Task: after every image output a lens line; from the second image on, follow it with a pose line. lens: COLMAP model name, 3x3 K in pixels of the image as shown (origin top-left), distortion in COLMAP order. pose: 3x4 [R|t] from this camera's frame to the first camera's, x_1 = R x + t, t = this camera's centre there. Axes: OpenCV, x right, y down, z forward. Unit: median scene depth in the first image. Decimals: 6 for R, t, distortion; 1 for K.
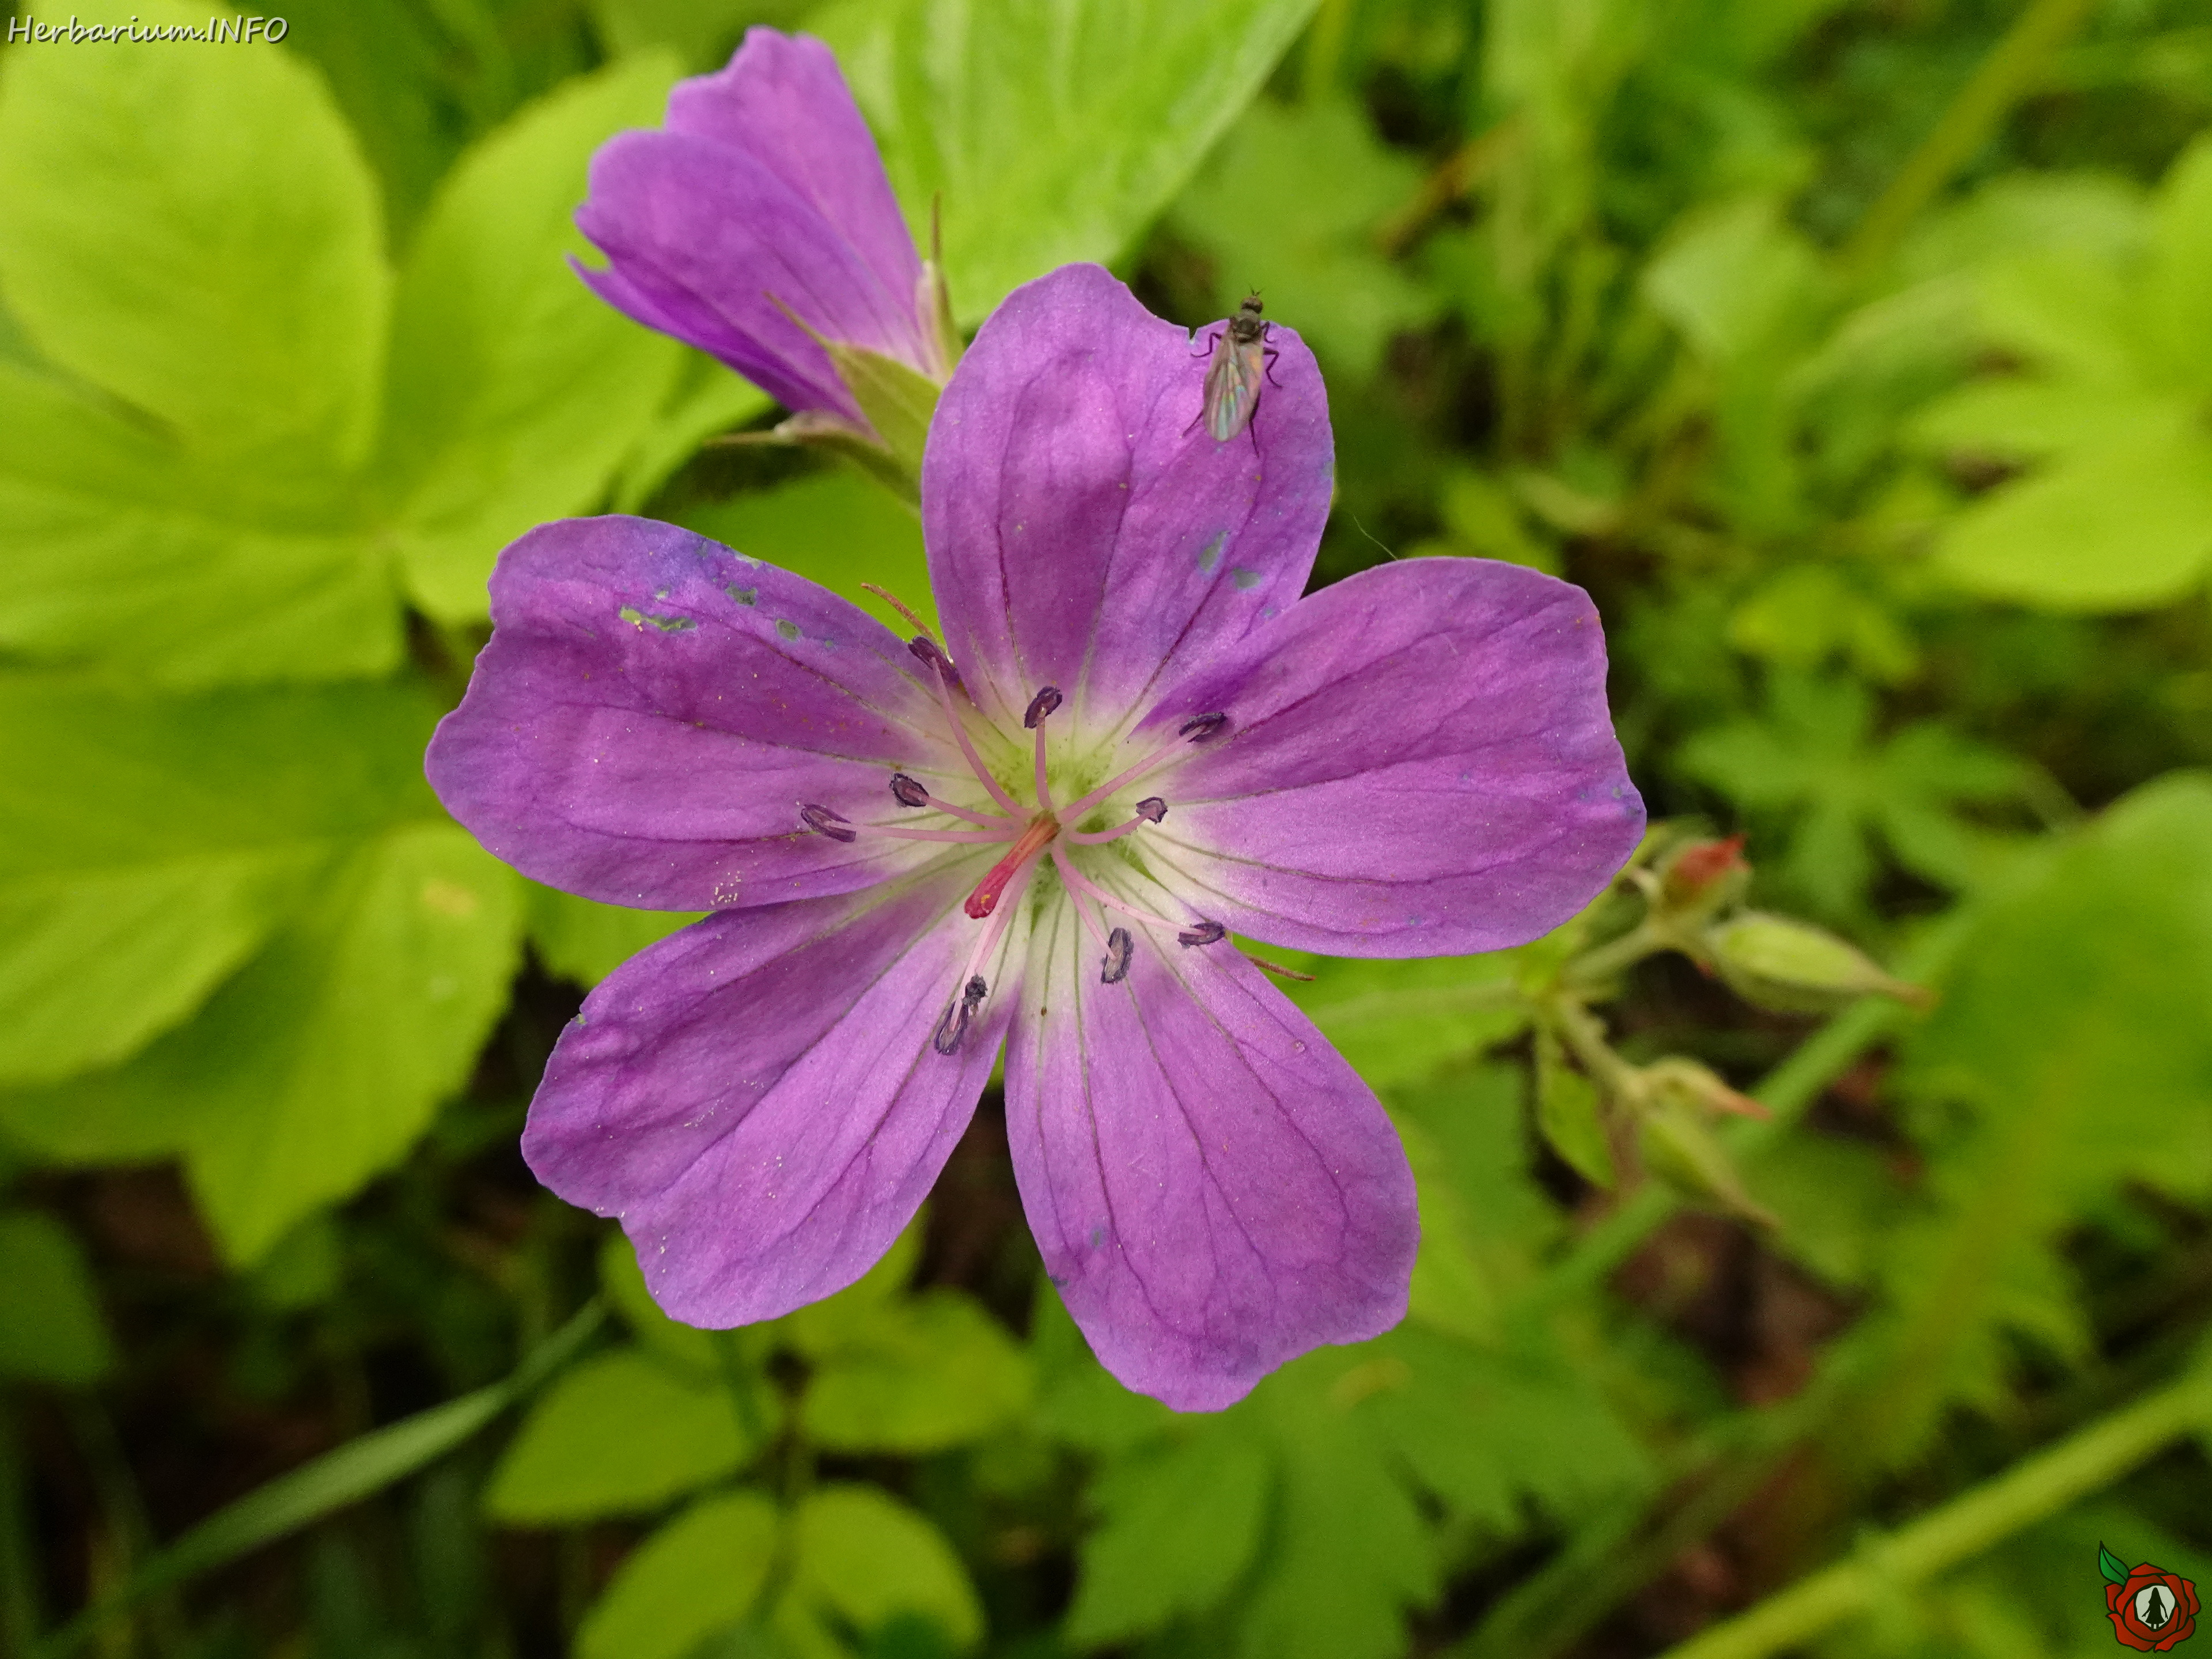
lens RADIAL K [[1577.5, 0, 1098.6], [0, 1577.5, 827.8], [0, 0, 1]] dist [0.004076, -0.000954]
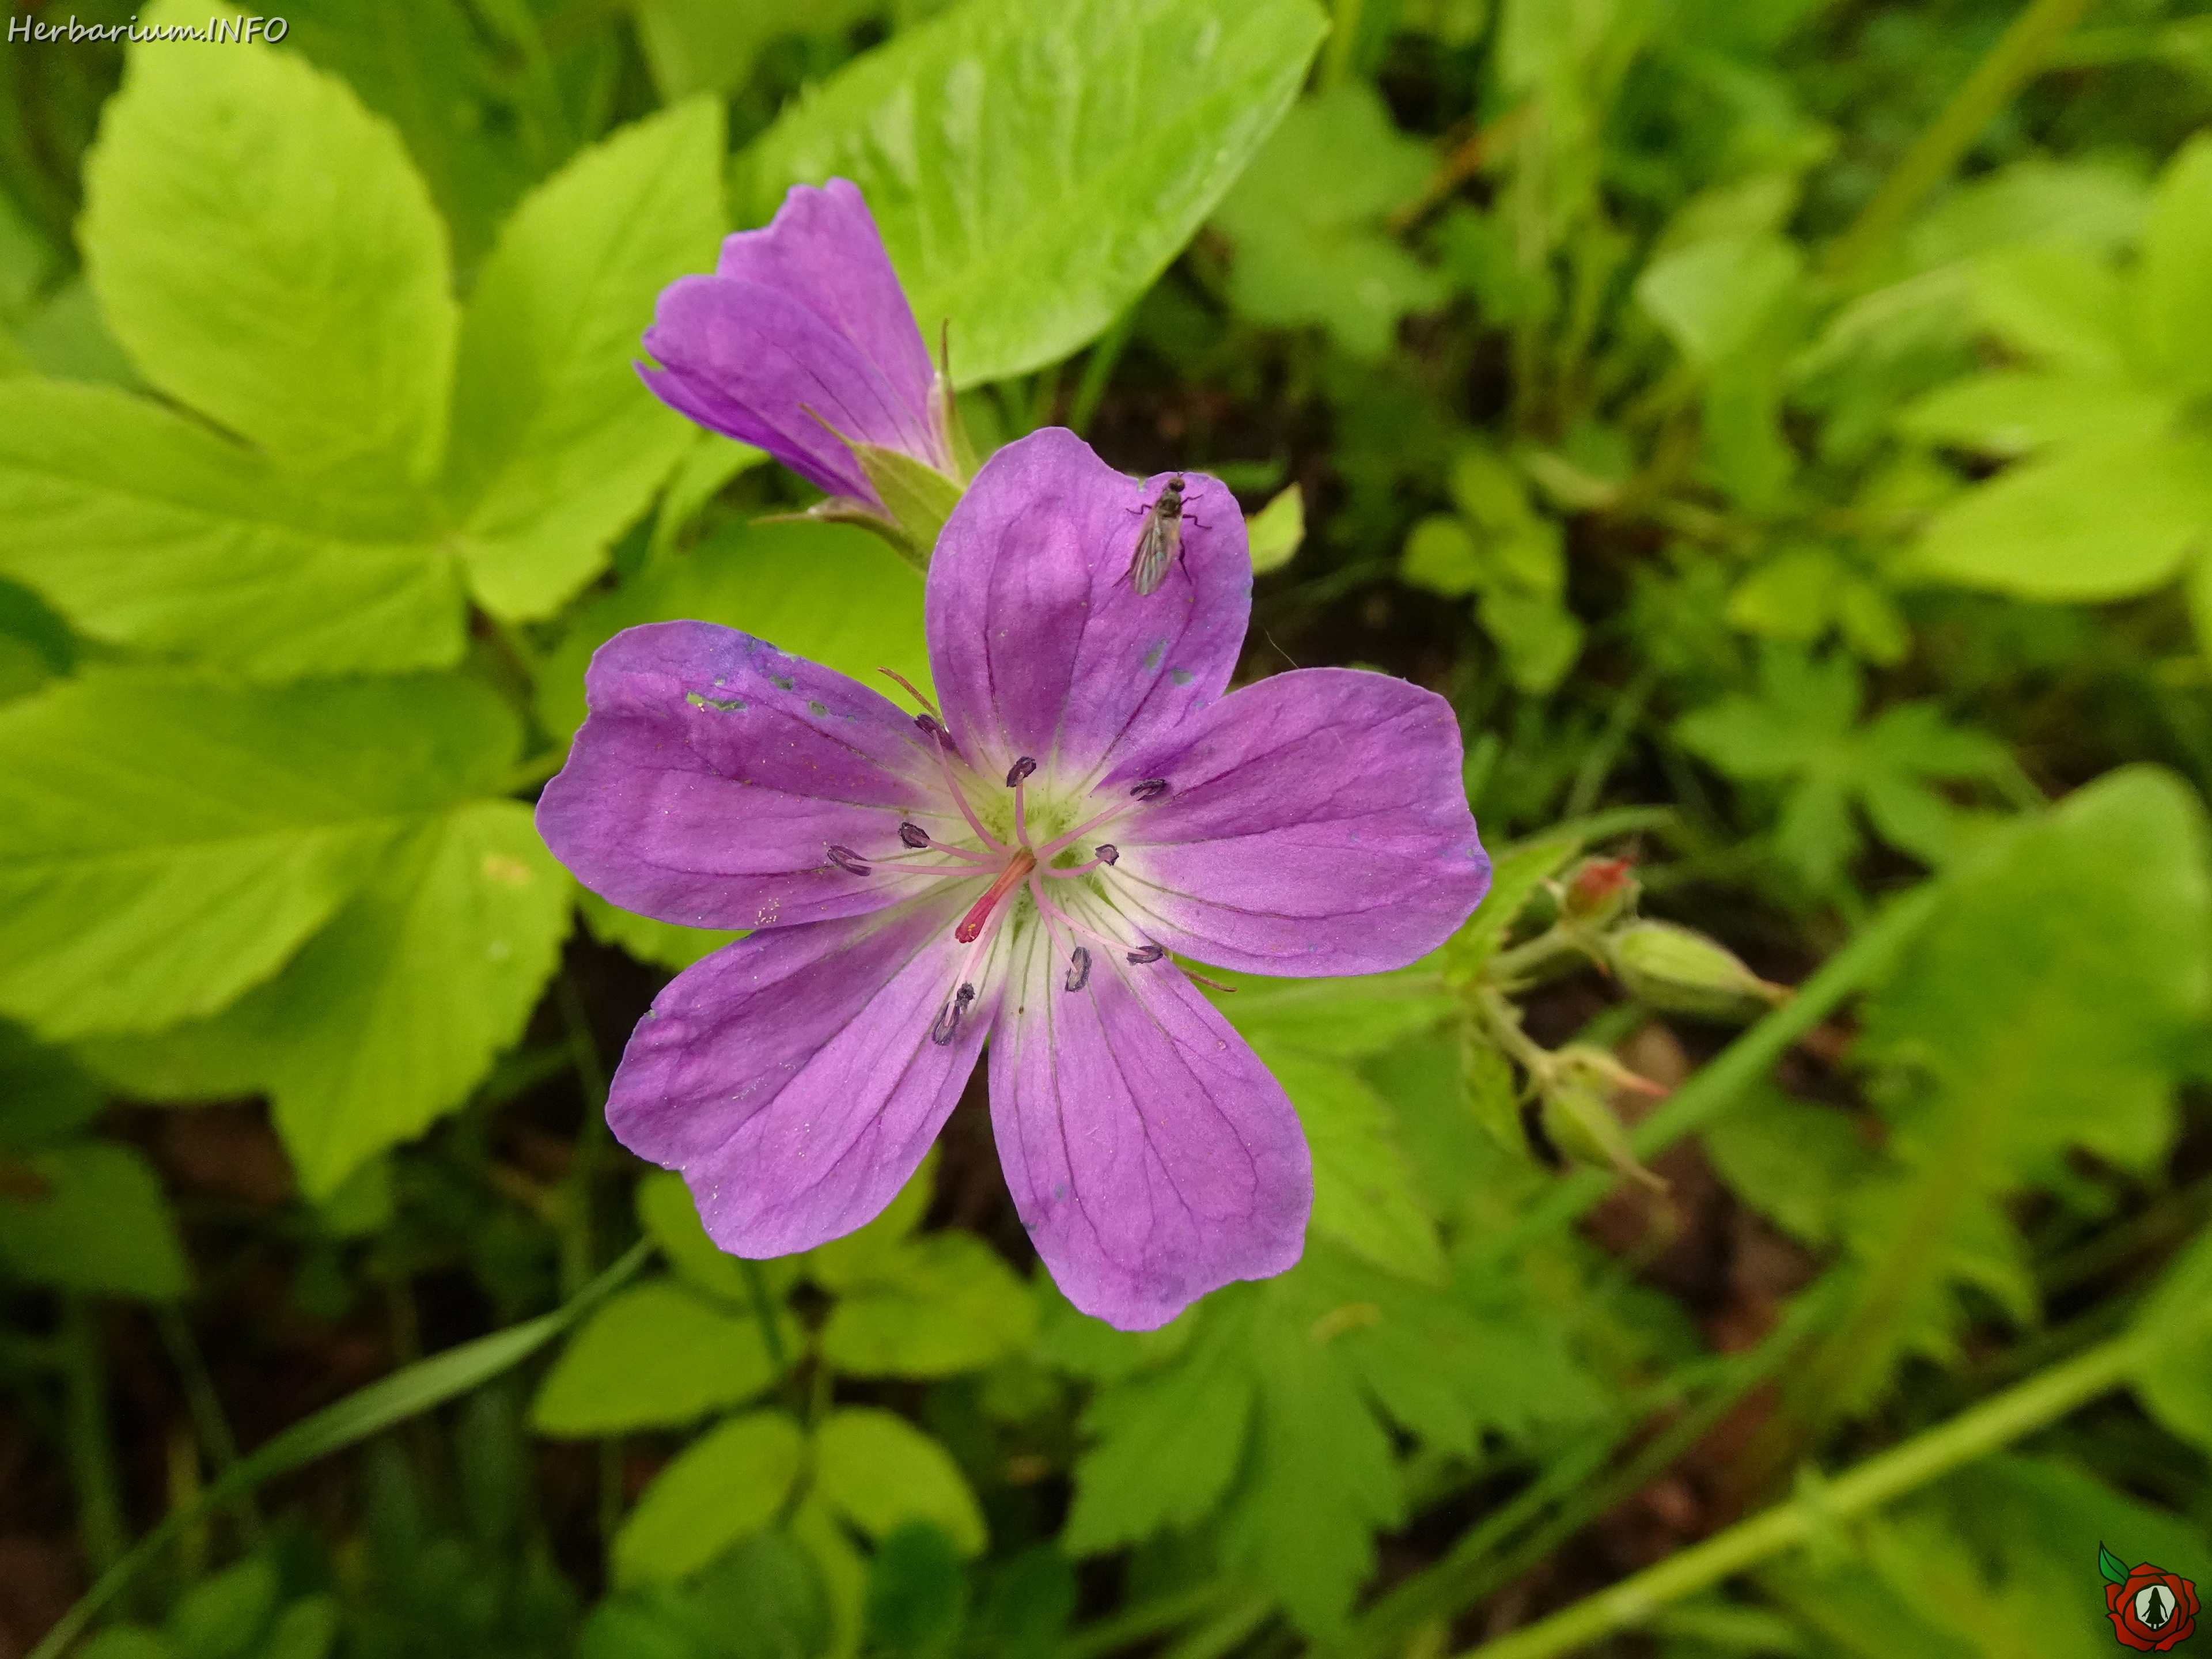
lens RADIAL K [[1577.5, 0, 1098.6], [0, 1577.5, 827.8], [0, 0, 1]] dist [0.004076, -0.000954]
pose [[0.999793, 0.015337, -0.013394, 0.041852], [-0.014864, 0.999288, 0.034692, -0.073215], [0.013916, -0.034486, 0.999308, -0.240840]]
